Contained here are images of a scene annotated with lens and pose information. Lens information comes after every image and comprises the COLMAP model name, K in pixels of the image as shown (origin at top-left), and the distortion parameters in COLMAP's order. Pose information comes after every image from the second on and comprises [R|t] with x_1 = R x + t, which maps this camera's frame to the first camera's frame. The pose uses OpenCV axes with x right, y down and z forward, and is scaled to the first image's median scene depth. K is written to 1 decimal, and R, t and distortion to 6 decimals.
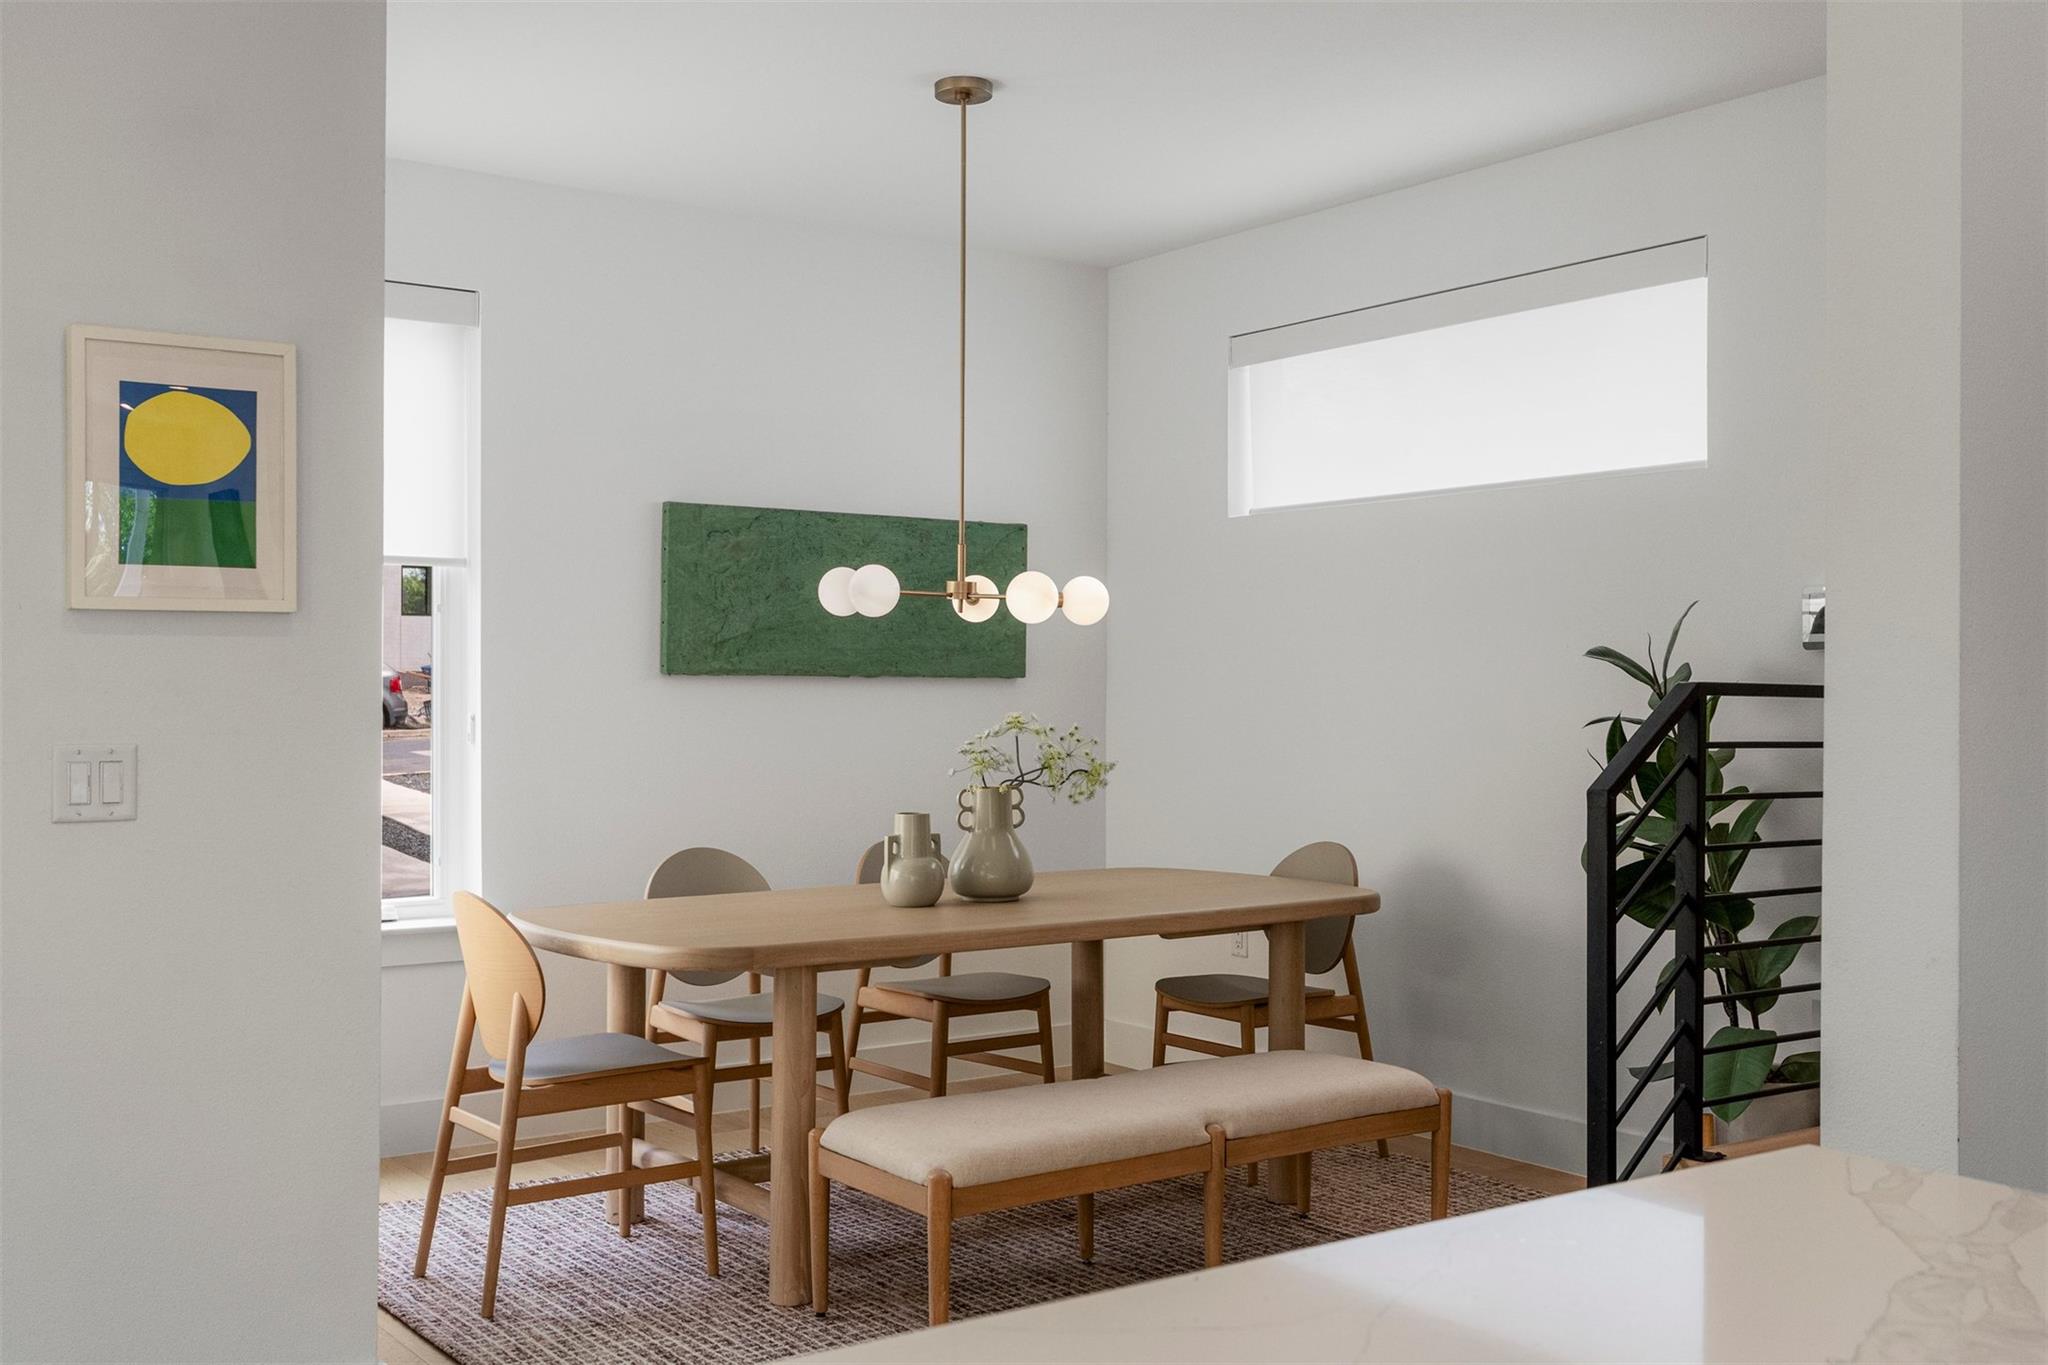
lens RADIAL K [[2001.9, 0, 1023.6], [0, 2001.9, 684.9], [0, 0, 1]] dist [0.010807, 0.000000]
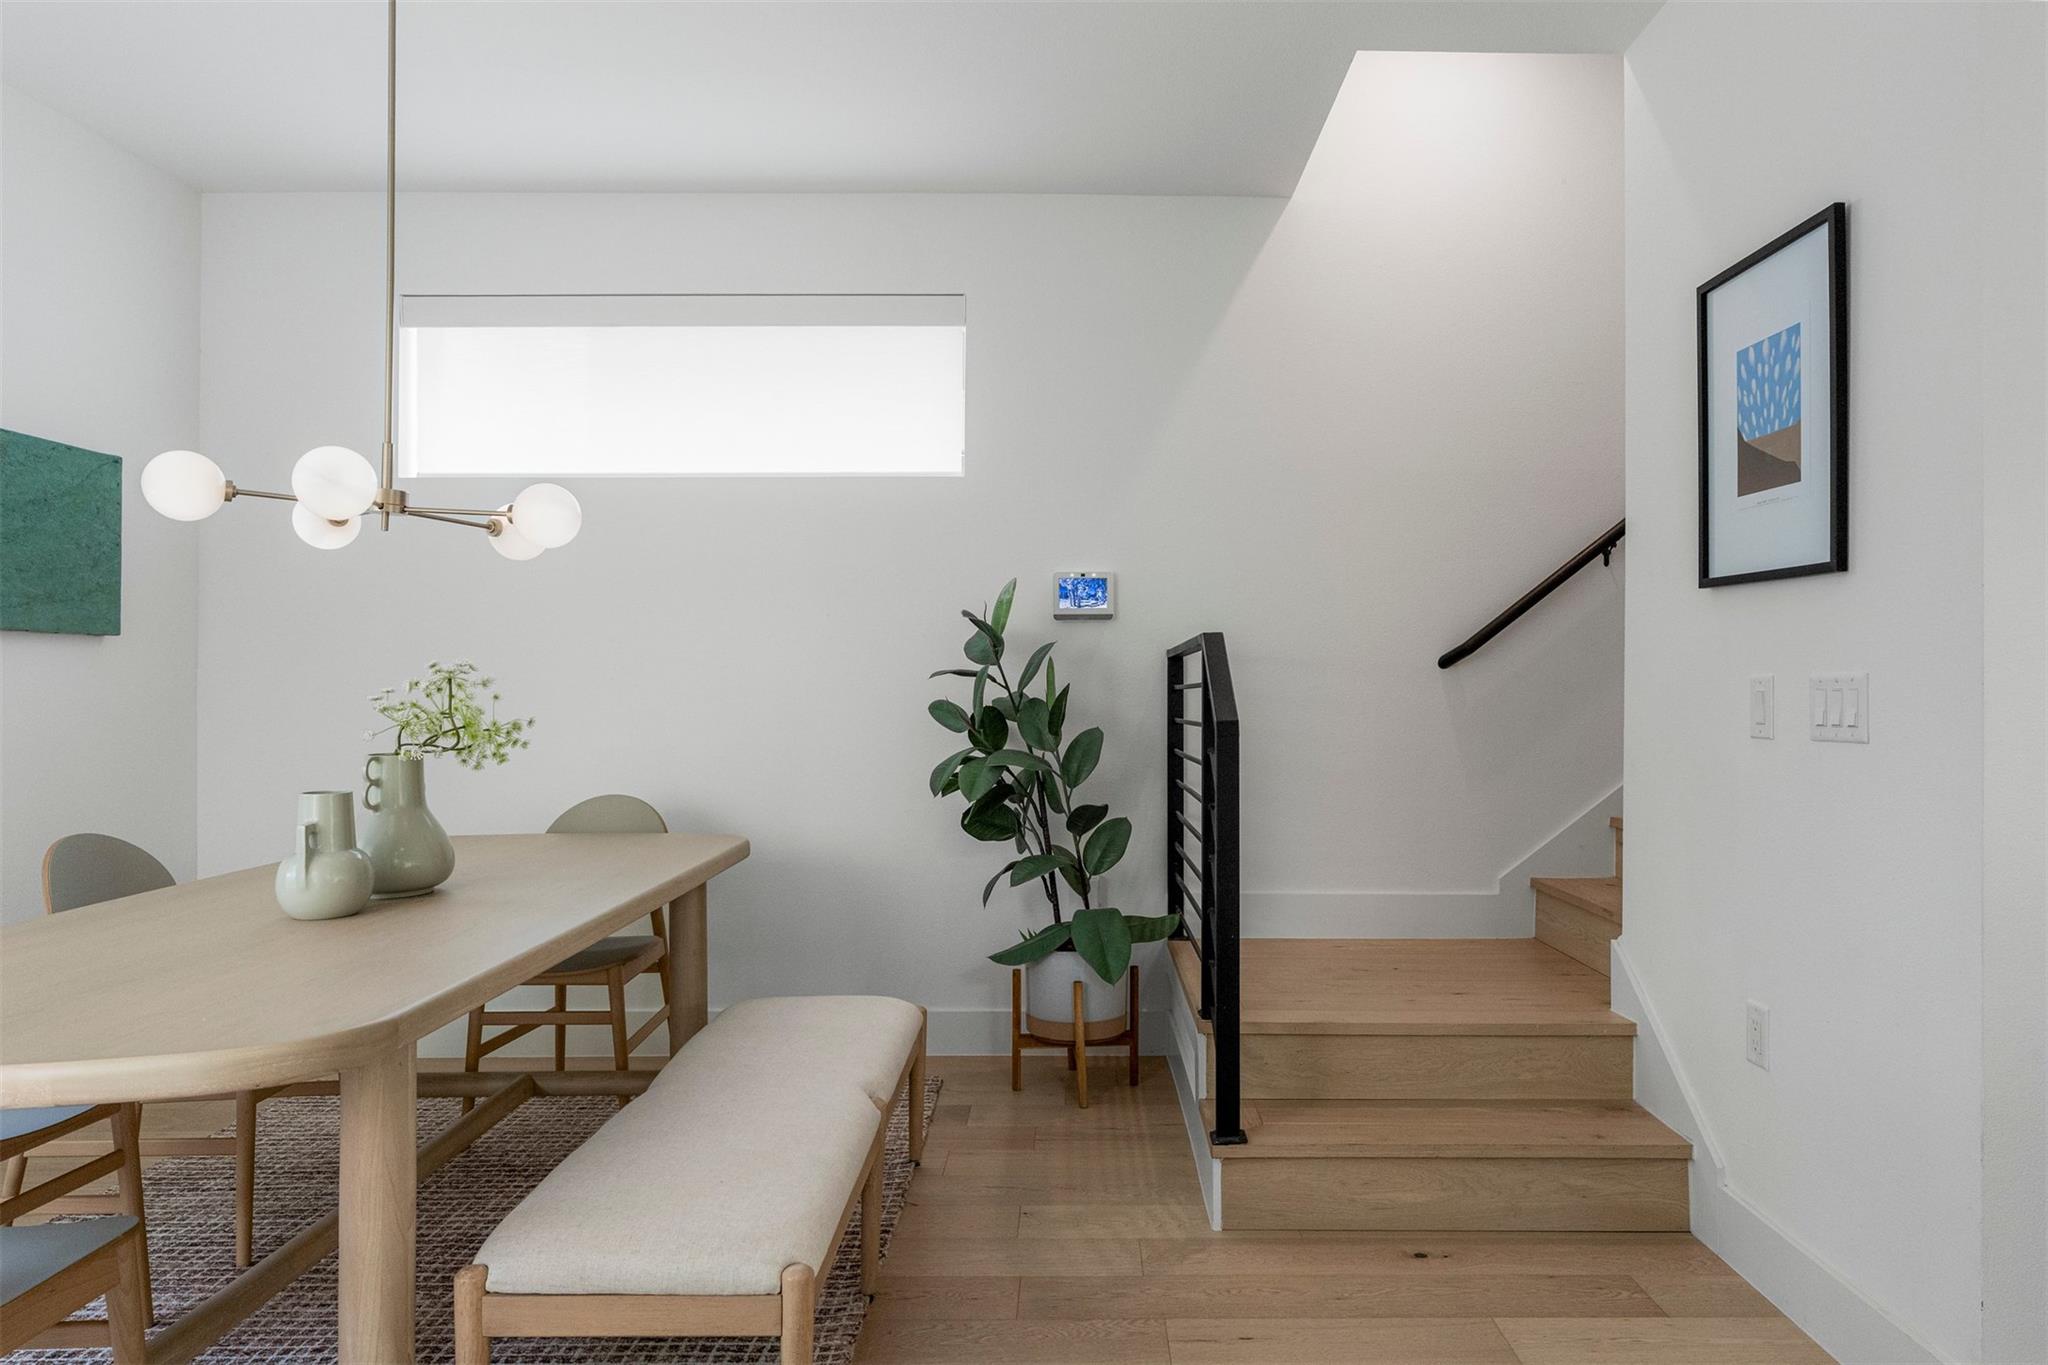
lens RADIAL K [[1226.1, 0, 1032.9], [0, 1226.1, 679.9], [0, 0, 1]] dist [-0.015550, 0.000098]
pose [[0.570003, -0.000383, 0.821643, -0.273588], [0.002929, 0.999994, -0.001565, 0.023253], [-0.821638, 0.003299, 0.570001, 0.515122]]
